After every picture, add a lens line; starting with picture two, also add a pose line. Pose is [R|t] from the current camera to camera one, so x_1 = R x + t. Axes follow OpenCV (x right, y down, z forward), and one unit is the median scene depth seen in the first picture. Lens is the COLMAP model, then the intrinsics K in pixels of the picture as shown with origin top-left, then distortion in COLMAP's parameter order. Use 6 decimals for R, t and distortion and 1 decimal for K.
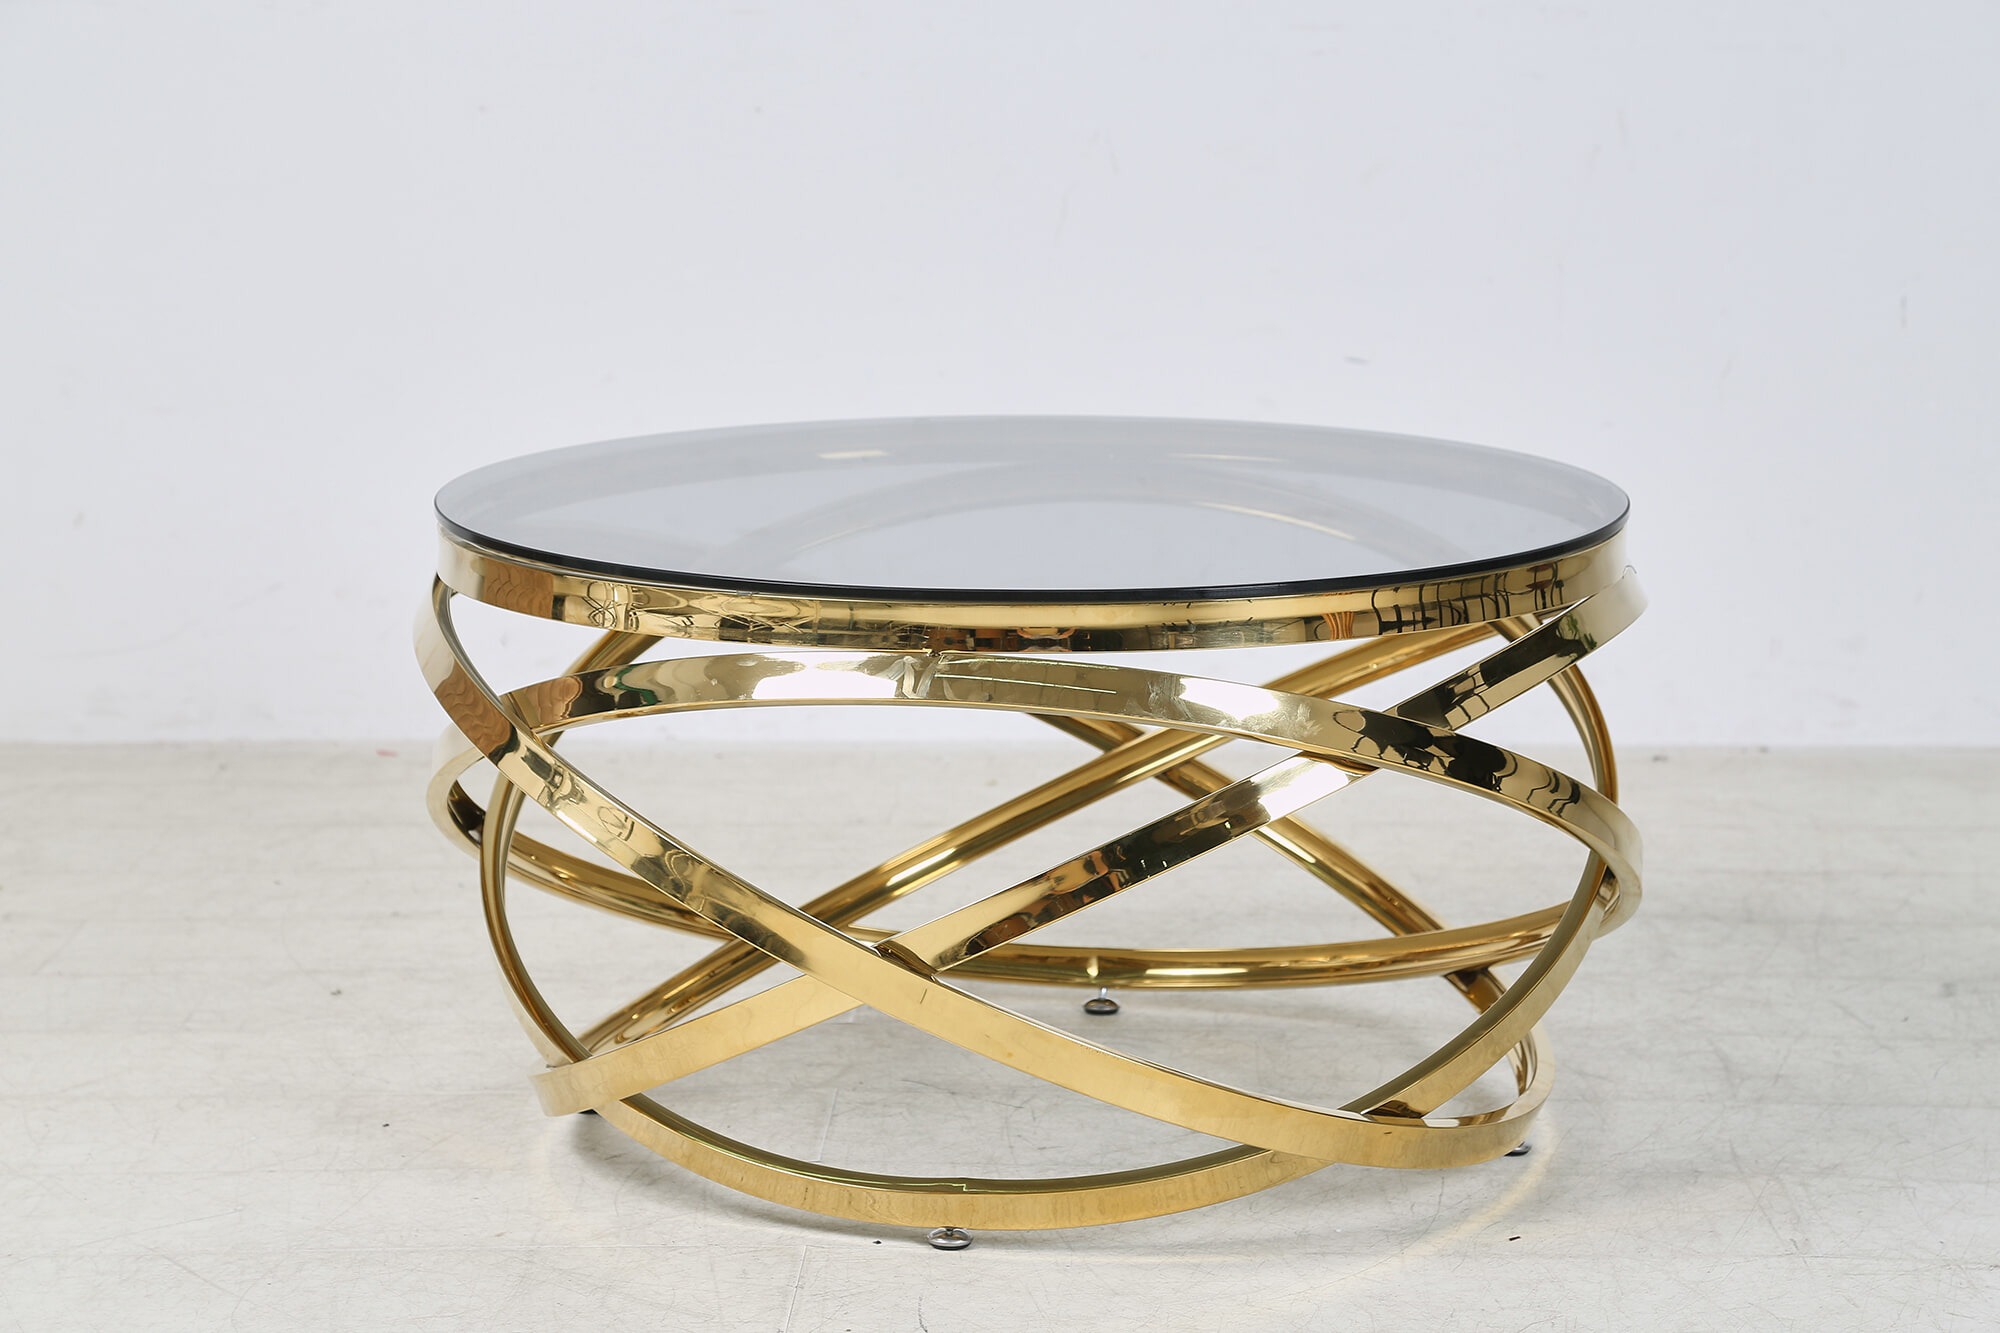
lens RADIAL K [[4900.6, 0, 1006.9], [0, 4900.6, 656.6], [0, 0, 1]] dist [0.459674, 0.000000]
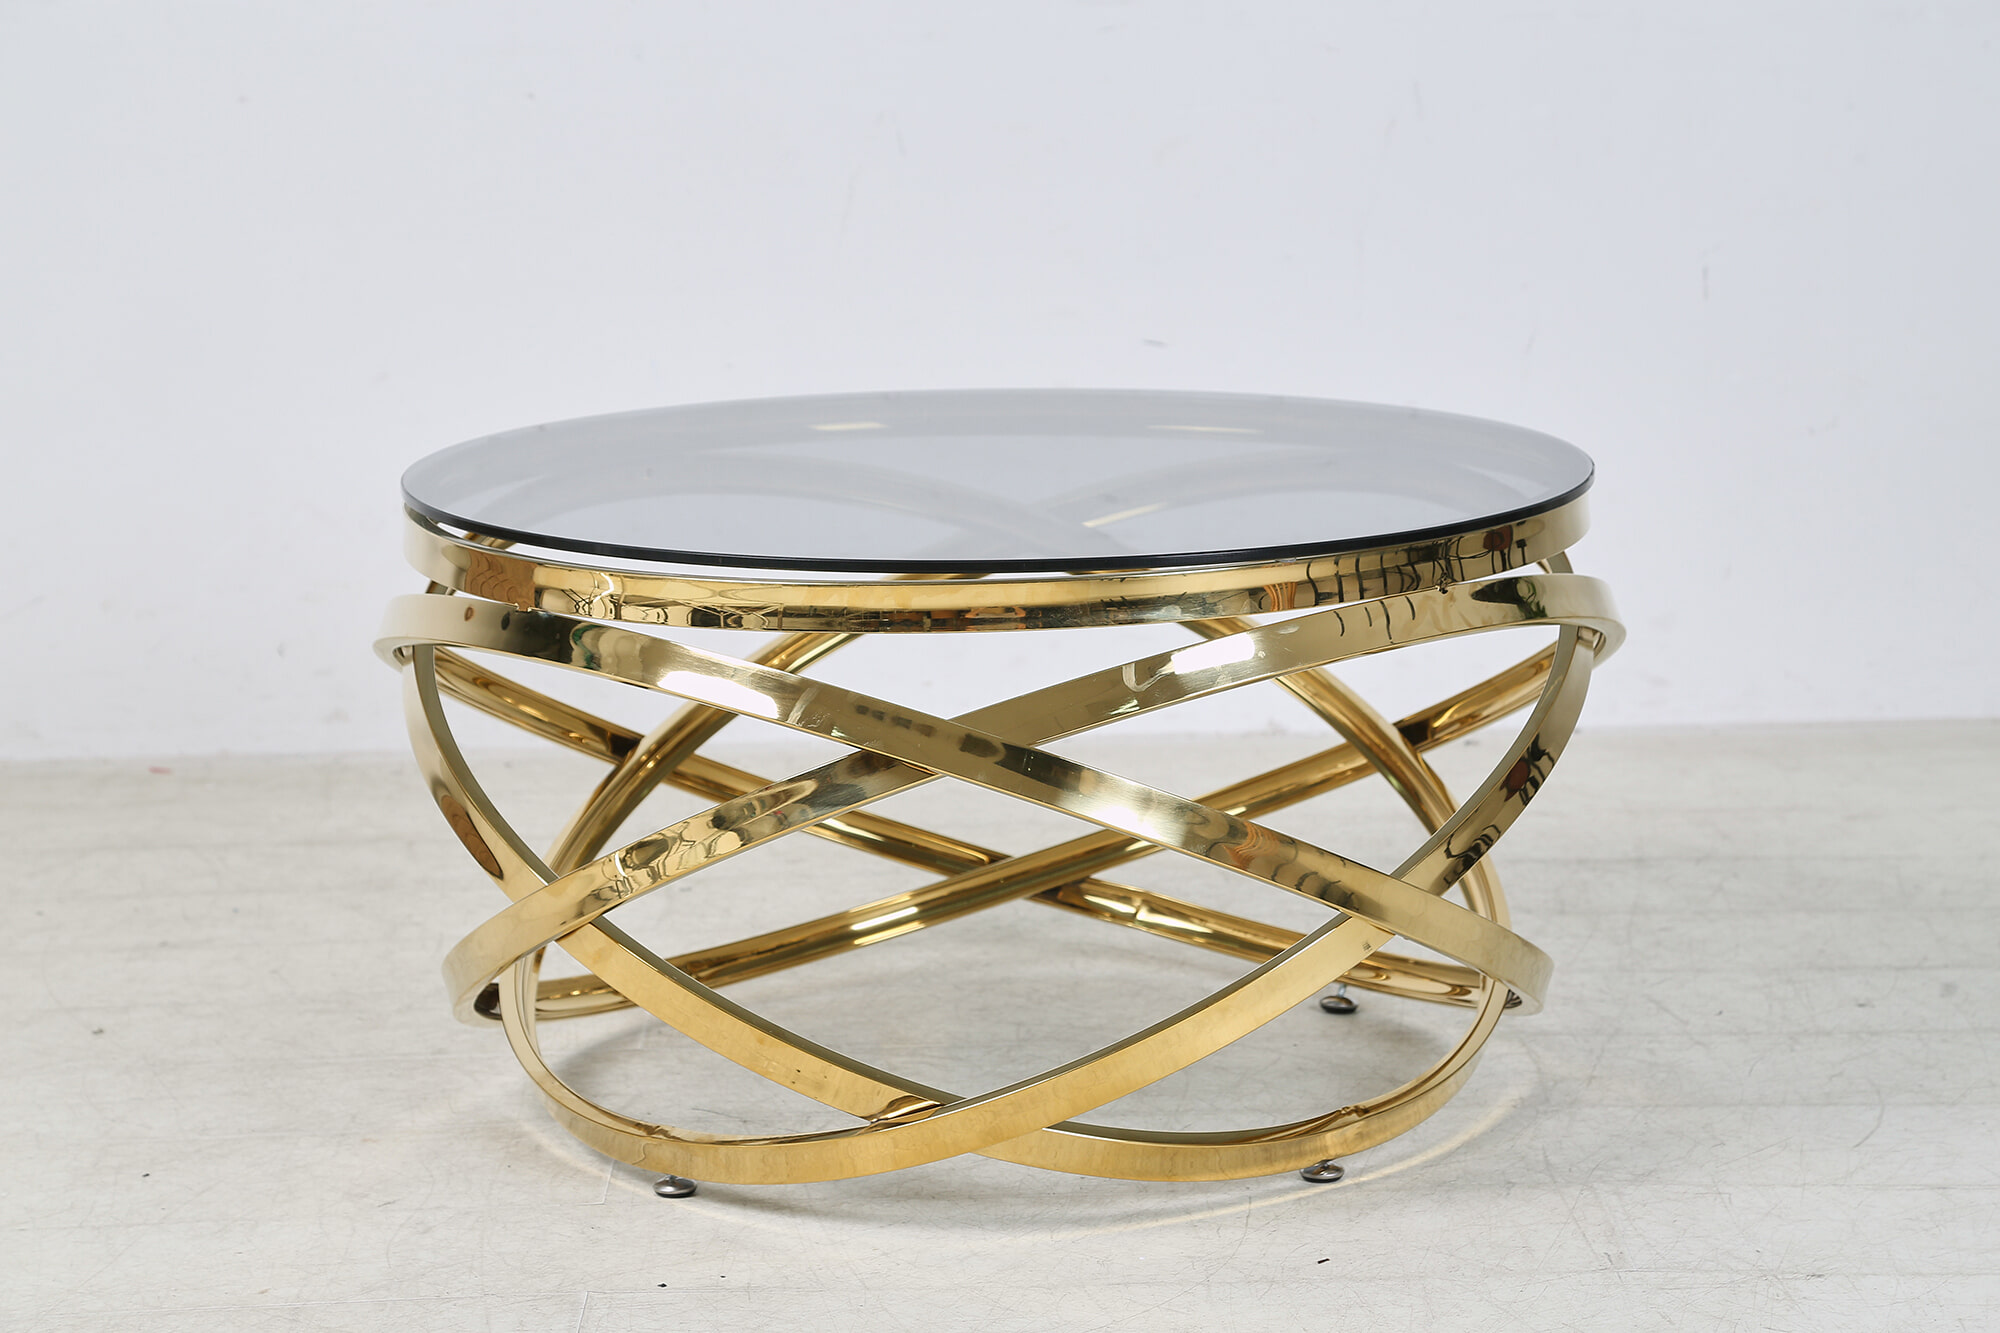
lens RADIAL K [[4900.6, 0, 1003.7], [0, 4900.6, 678.7], [0, 0, 1]] dist [0.459674, 0.000000]
pose [[0.999153, -0.024242, 0.033242, 0.009657], [0.023854, 0.999643, 0.012002, -0.008259], [-0.033521, -0.011199, 0.999375, 0.035339]]
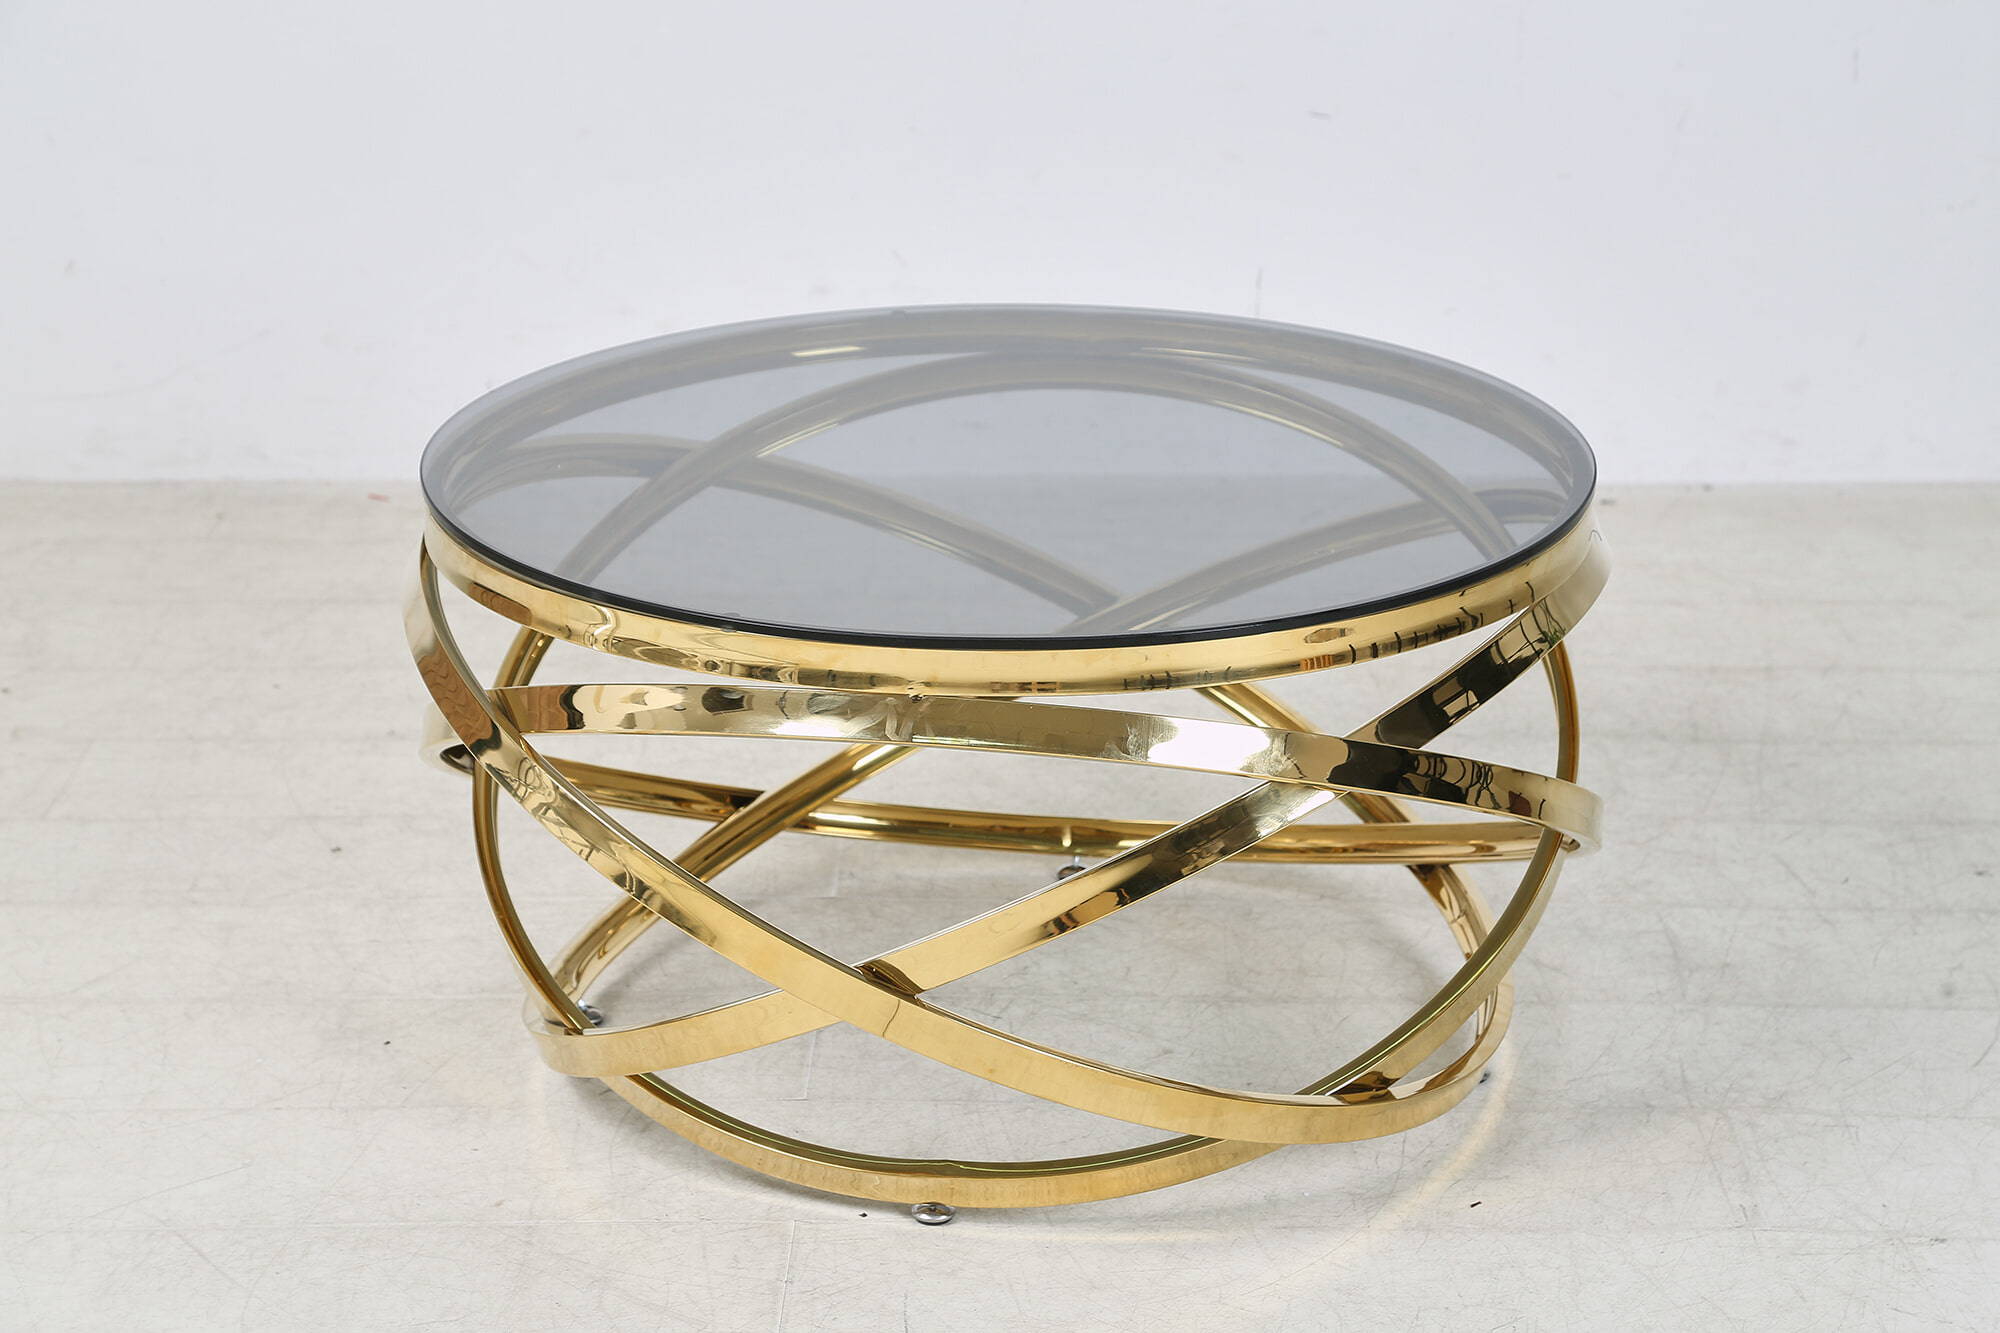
lens RADIAL K [[4568.7, 0, 1011.3], [0, 4568.7, 670.4], [0, 0, 1]] dist [0.397758, 0.000000]
pose [[0.999944, -0.004316, 0.009713, -0.003569], [0.002752, 0.987809, 0.155649, -0.128584], [-0.010266, -0.155613, 0.987765, 0.055158]]
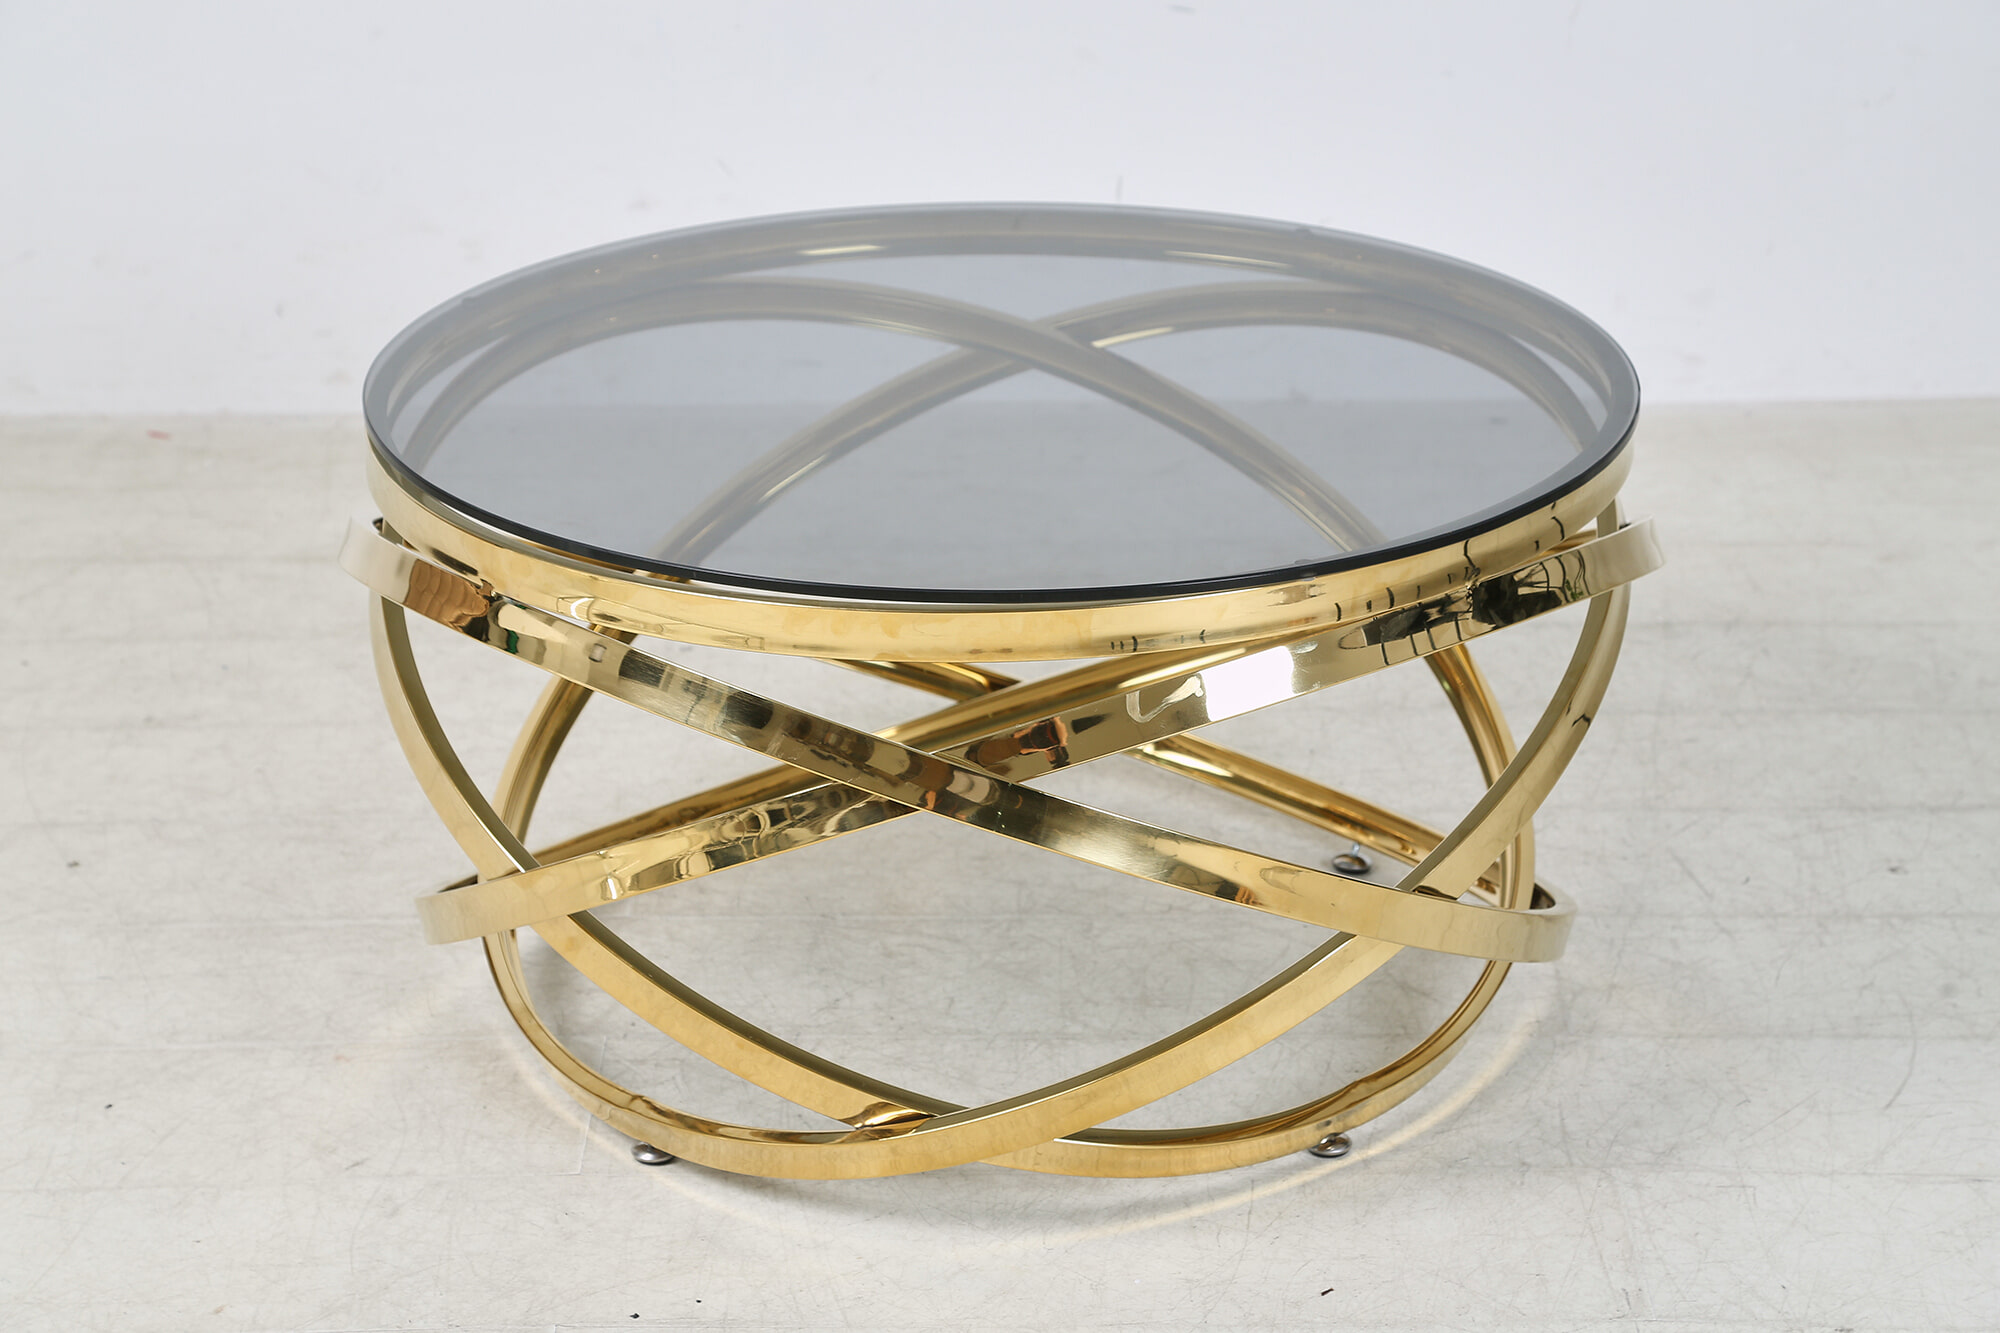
lens RADIAL K [[4568.7, 0, 1001.8], [0, 4568.7, 658.8], [0, 0, 1]] dist [0.397758, 0.000000]
pose [[0.999675, -0.016372, 0.019534, 0.024040], [0.012273, 0.980916, 0.194042, -0.147796], [-0.022338, -0.193739, 0.980799, 0.161183]]
